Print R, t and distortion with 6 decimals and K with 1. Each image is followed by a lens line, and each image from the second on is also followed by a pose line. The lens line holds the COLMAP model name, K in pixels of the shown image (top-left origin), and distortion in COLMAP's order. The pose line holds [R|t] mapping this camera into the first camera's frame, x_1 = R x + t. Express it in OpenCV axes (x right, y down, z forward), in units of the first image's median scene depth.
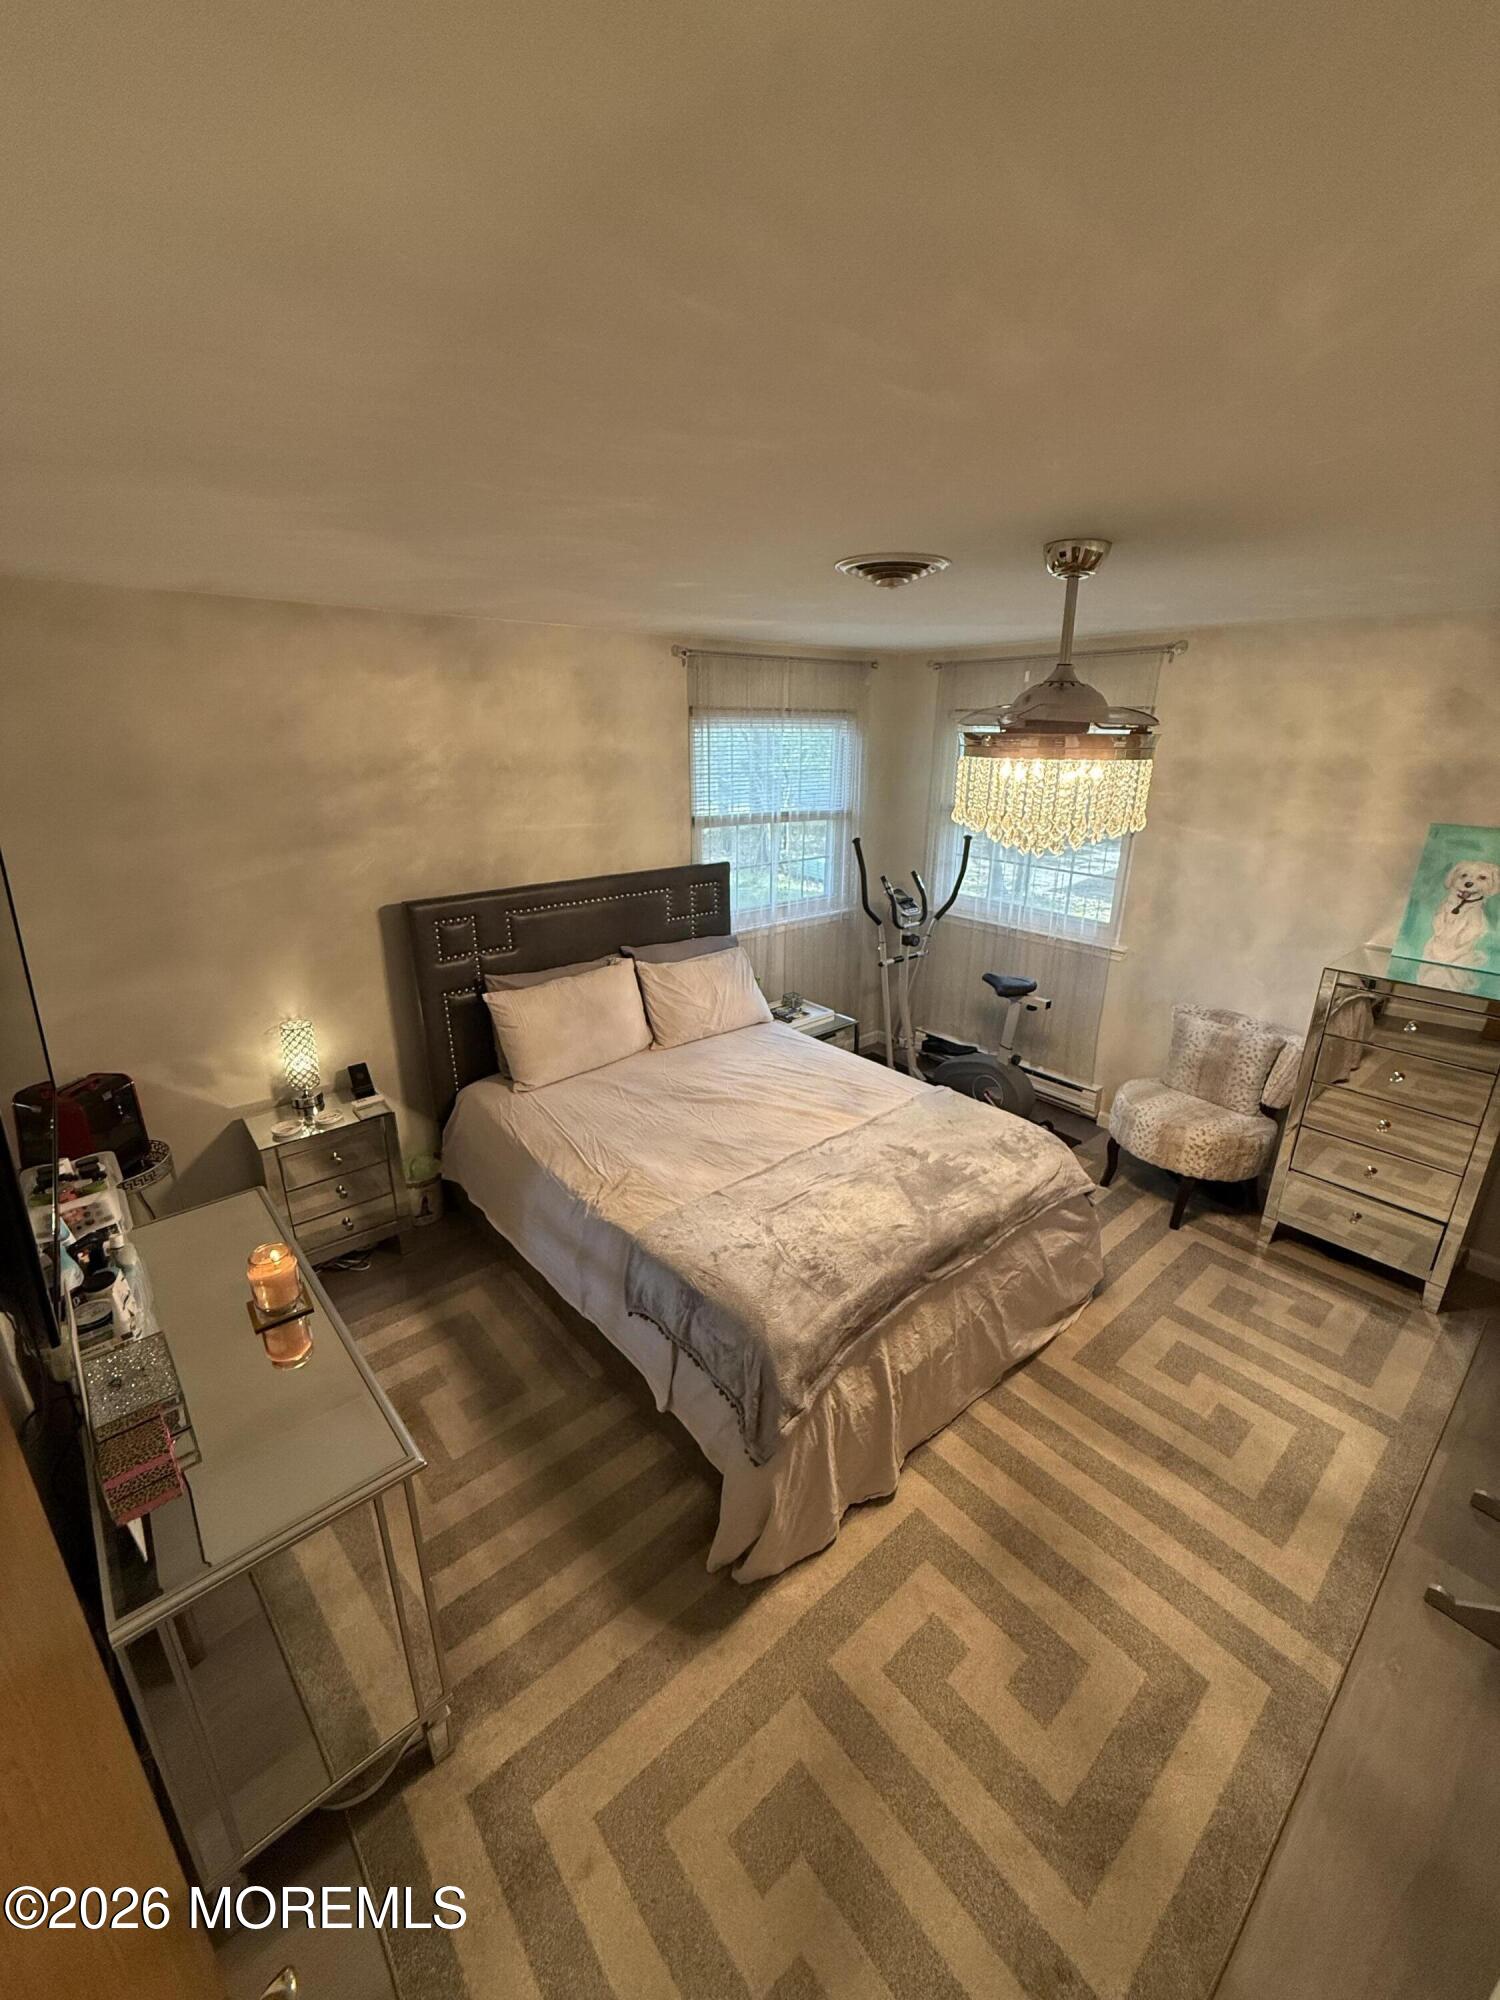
lens RADIAL K [[797.4, 0, 752.0], [0, 797.4, 998.1], [0, 0, 1]] dist [-0.000689, 0.000283]
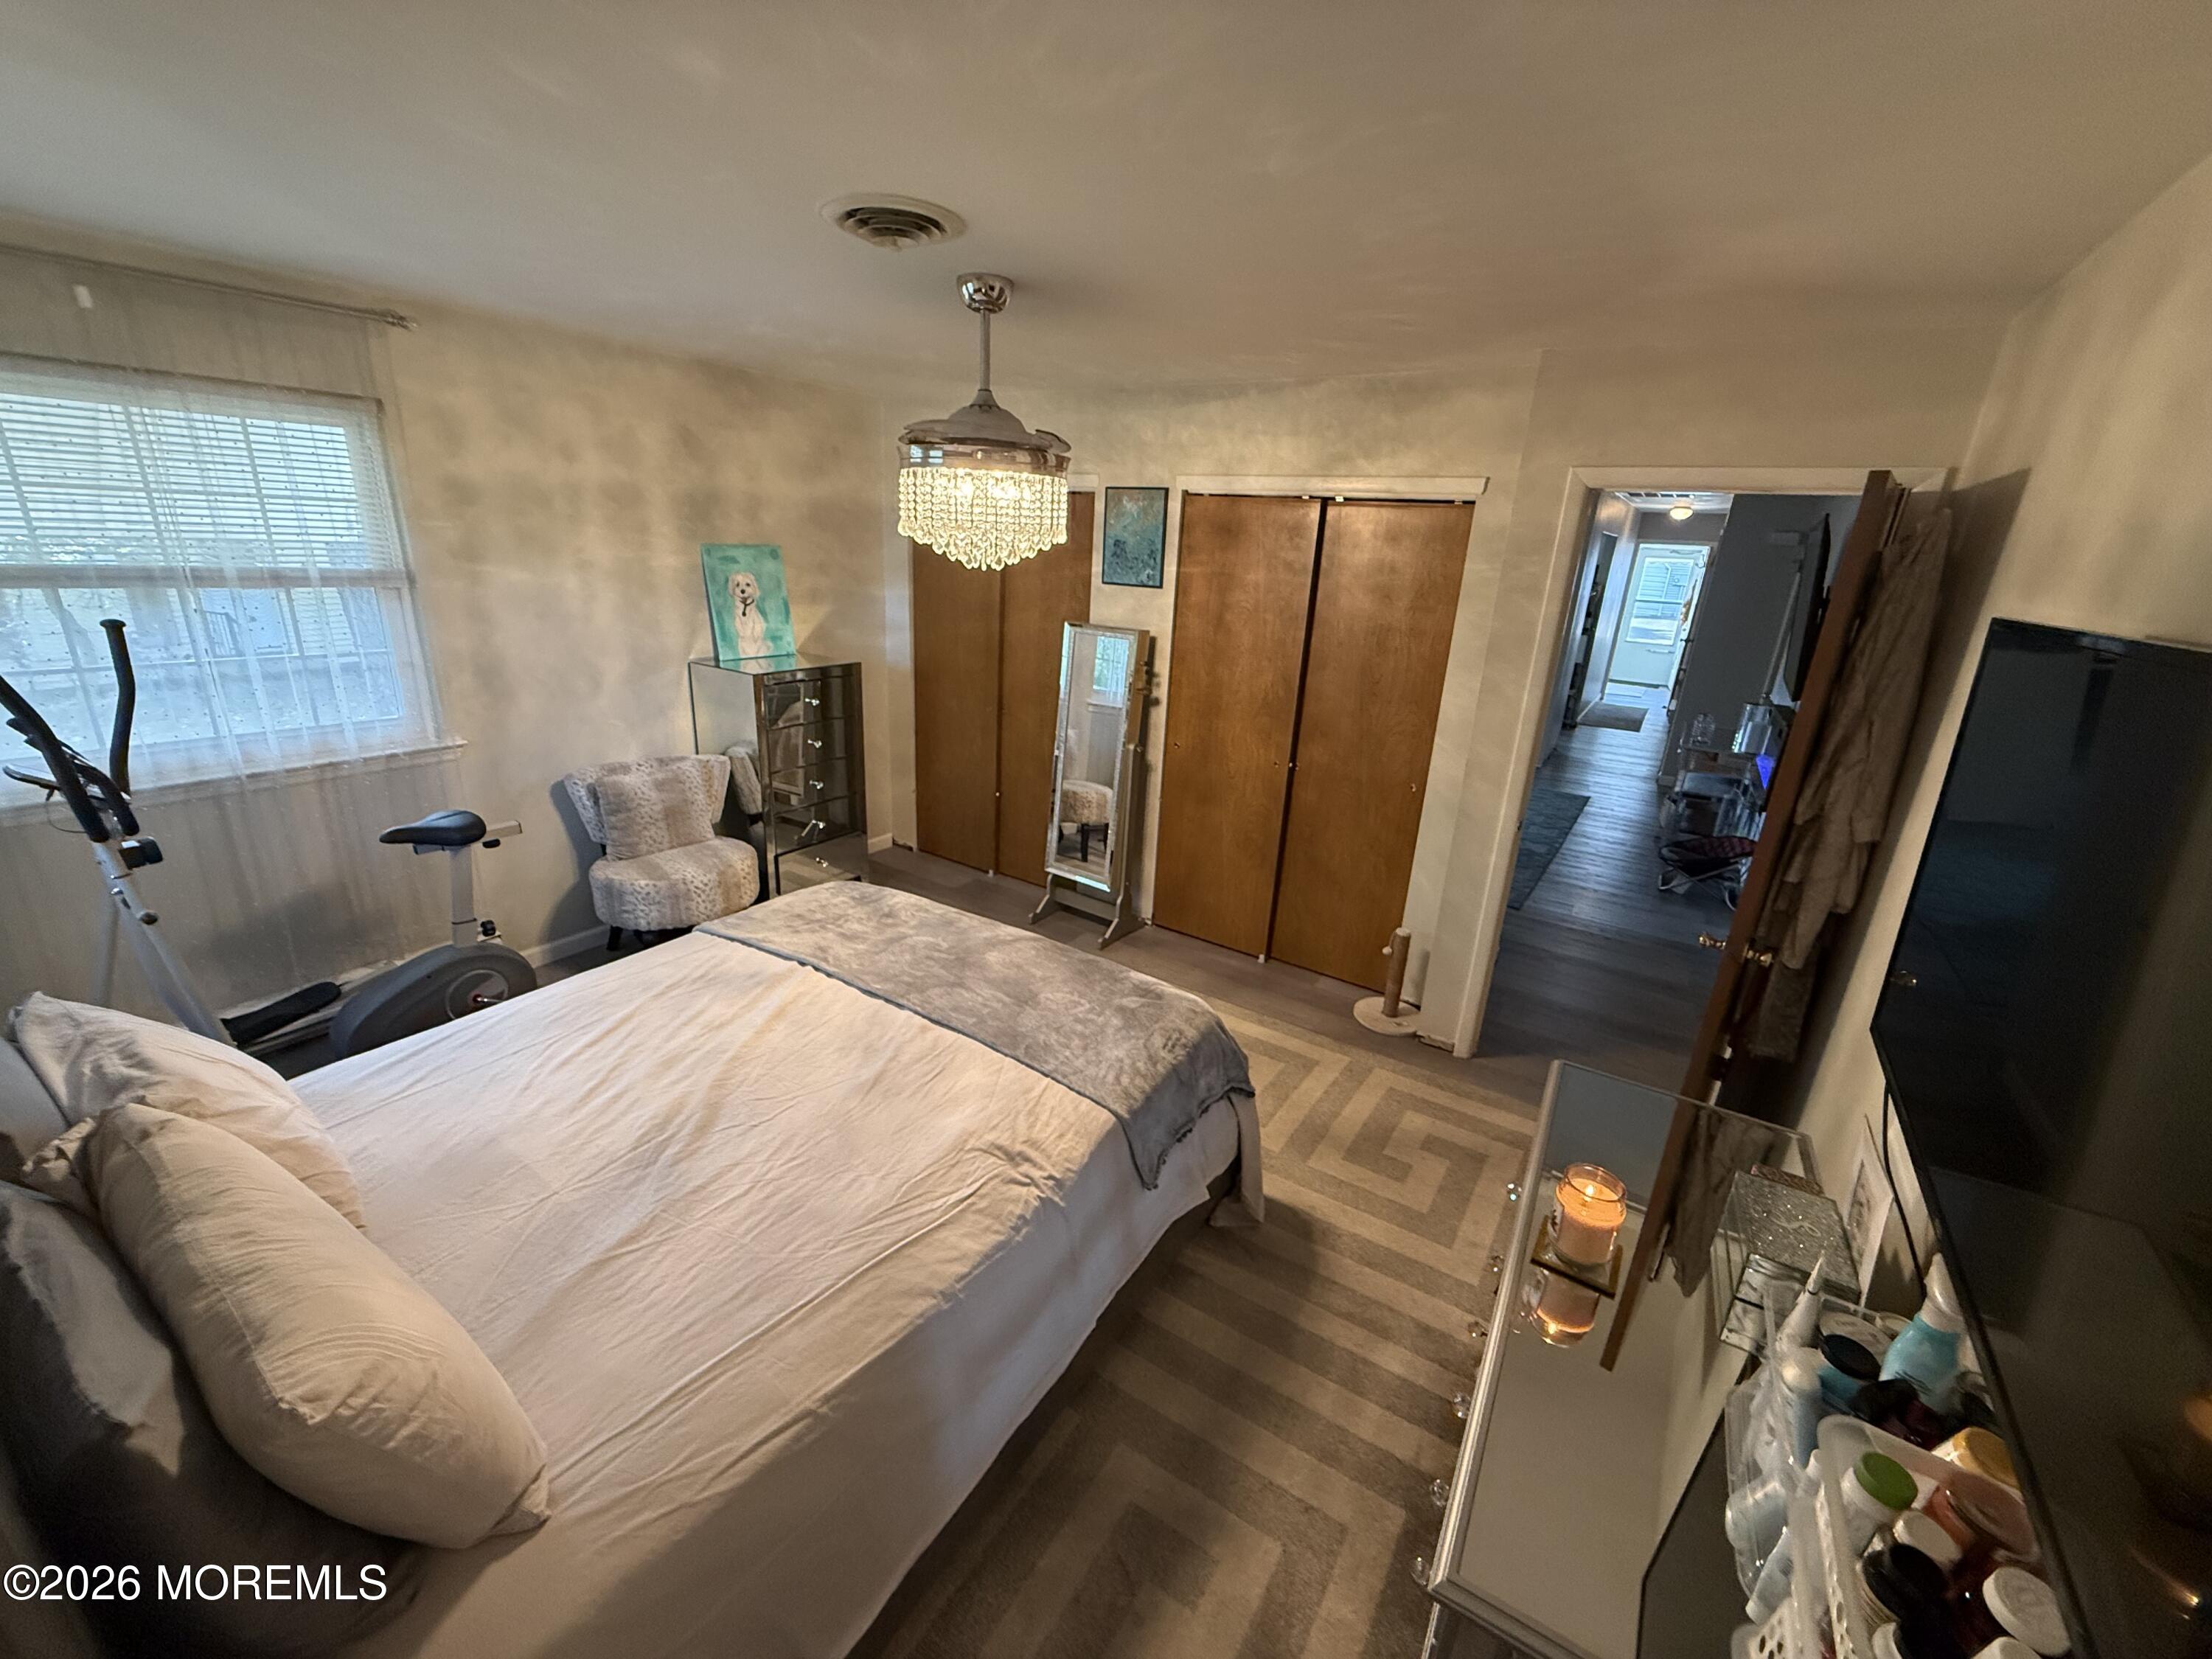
lens RADIAL K [[913.8, 0, 1114.2], [0, 913.8, 815.5], [0, 0, 1]] dist [-0.000892, -0.000075]
pose [[-0.307230, -0.297313, 0.903999, -0.671189], [0.257270, 0.888621, 0.379690, -0.221717], [-0.916200, 0.349224, -0.196521, 0.861296]]
